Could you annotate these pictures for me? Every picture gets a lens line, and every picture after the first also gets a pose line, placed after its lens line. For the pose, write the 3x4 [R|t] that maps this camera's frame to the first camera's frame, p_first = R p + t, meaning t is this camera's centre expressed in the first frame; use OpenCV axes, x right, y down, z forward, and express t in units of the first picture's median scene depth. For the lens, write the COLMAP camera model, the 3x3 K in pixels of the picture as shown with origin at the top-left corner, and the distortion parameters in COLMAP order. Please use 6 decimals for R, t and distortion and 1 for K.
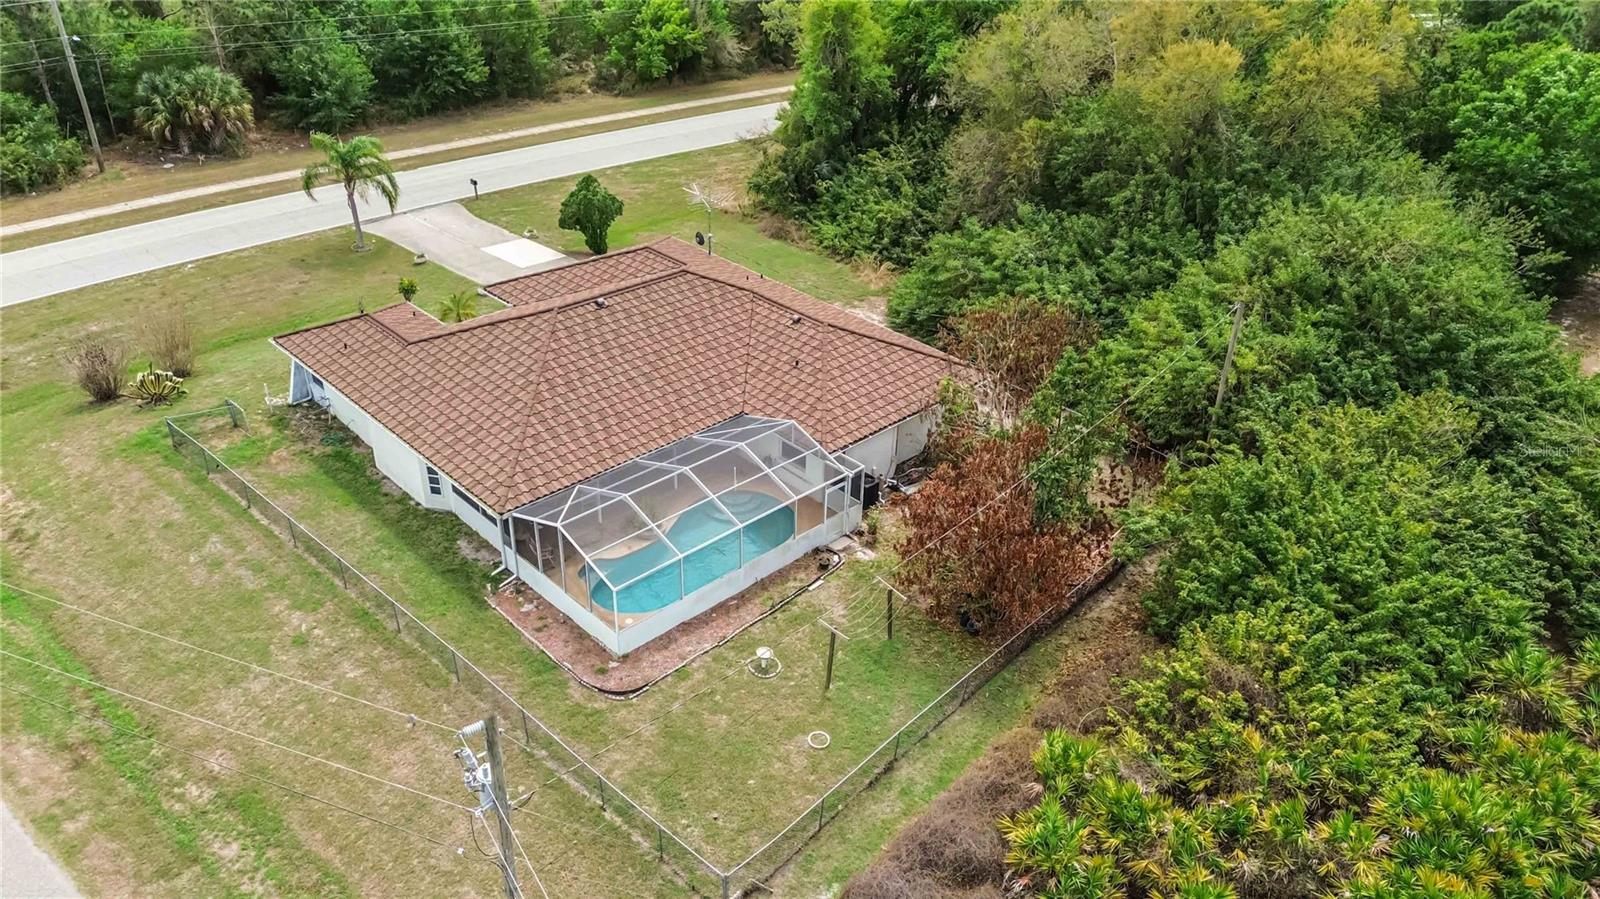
lens RADIAL K [[1112.4, 0, 801.3], [0, 1112.4, 451.7], [0, 0, 1]] dist [0.062513, -0.062164]
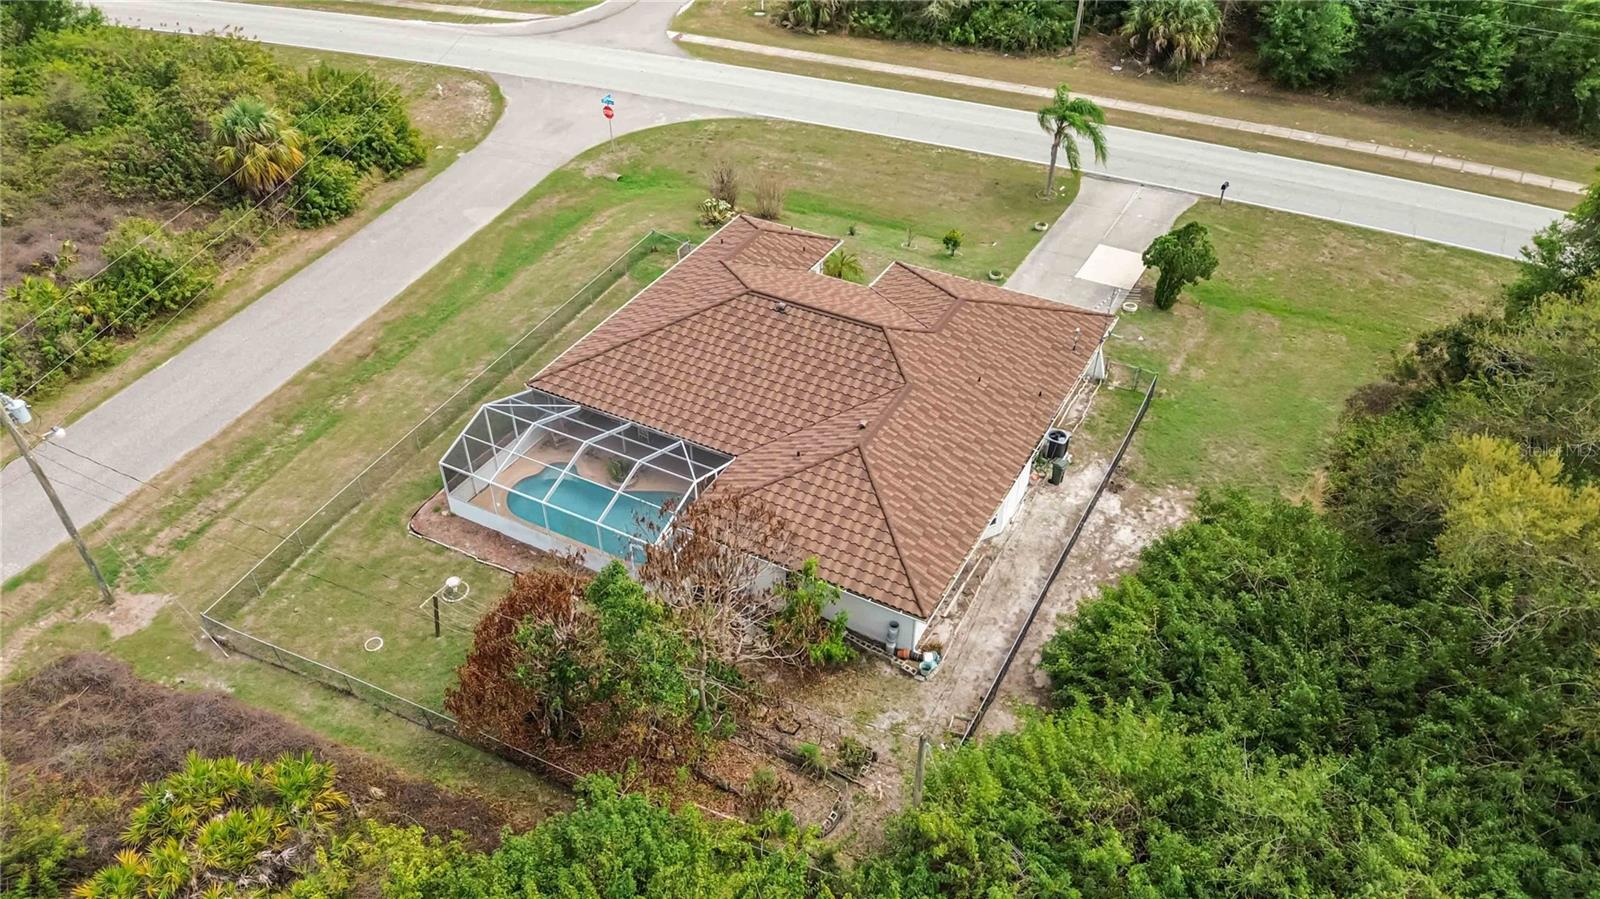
lens RADIAL K [[1123.7, 0, 800.0], [0, 1123.7, 449.5], [0, 0, 1]] dist [0.060340, -0.068571]
pose [[0.297266, 0.571391, -0.764948, 0.778965], [-0.476258, 0.783116, 0.399884, -0.500534], [0.827533, 0.245440, 0.504923, 0.551027]]
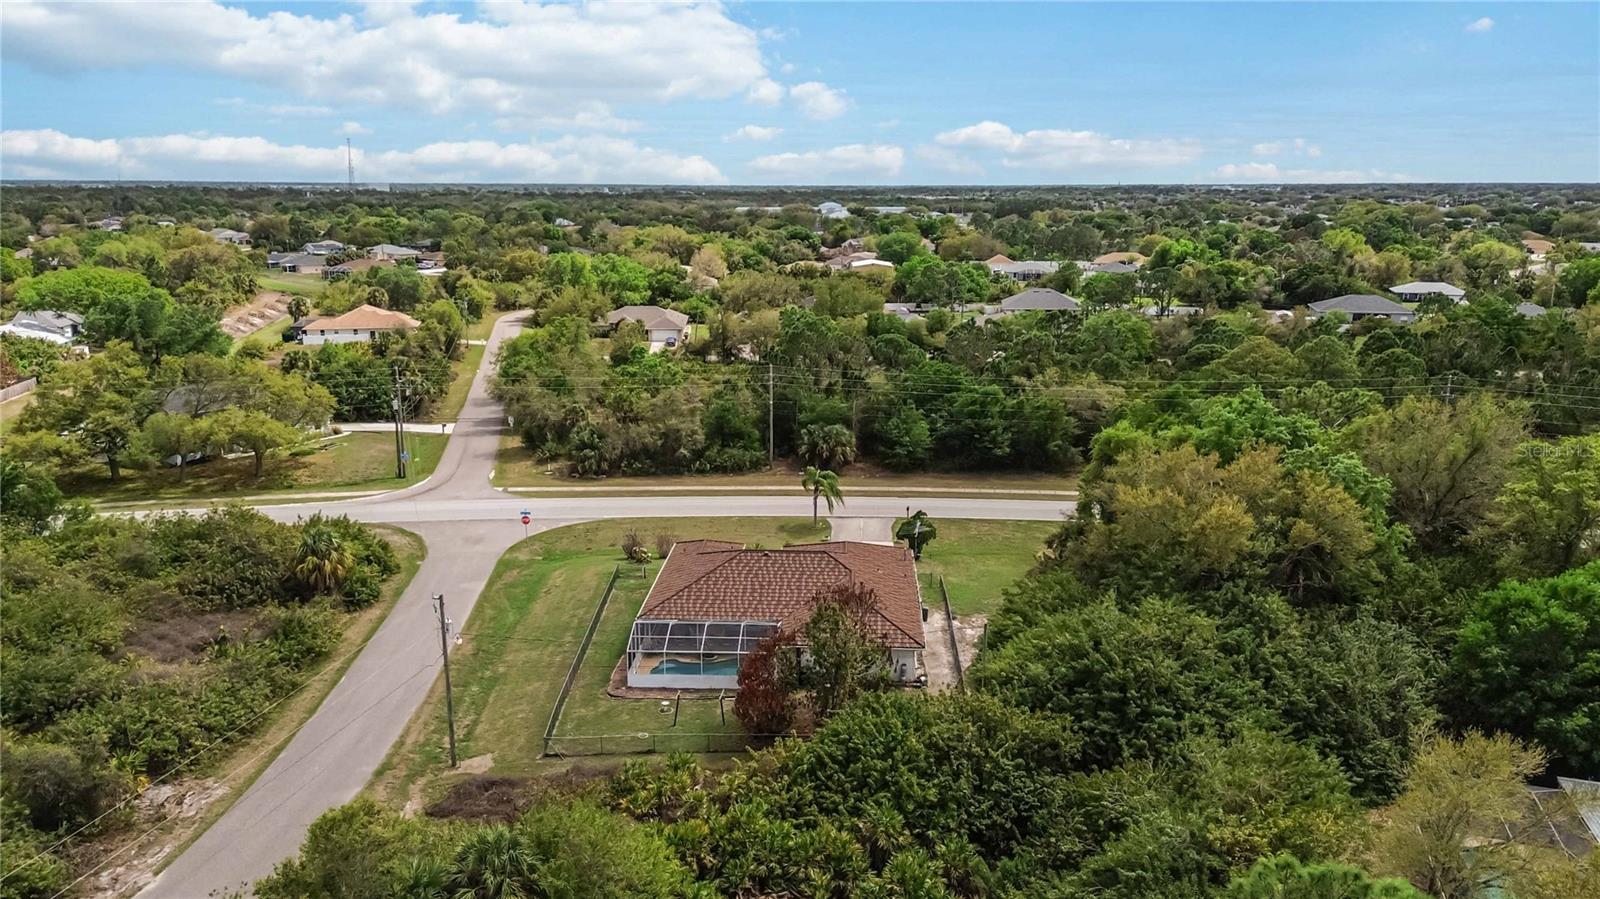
lens RADIAL K [[1123.7, 0, 800.0], [0, 1123.7, 449.5], [0, 0, 1]] dist [0.060340, -0.068571]
pose [[0.682085, 0.138536, -0.718030, 1.337980], [-0.358899, 0.918920, -0.163637, -0.002581], [0.637143, 0.369315, 0.676502, -0.379964]]
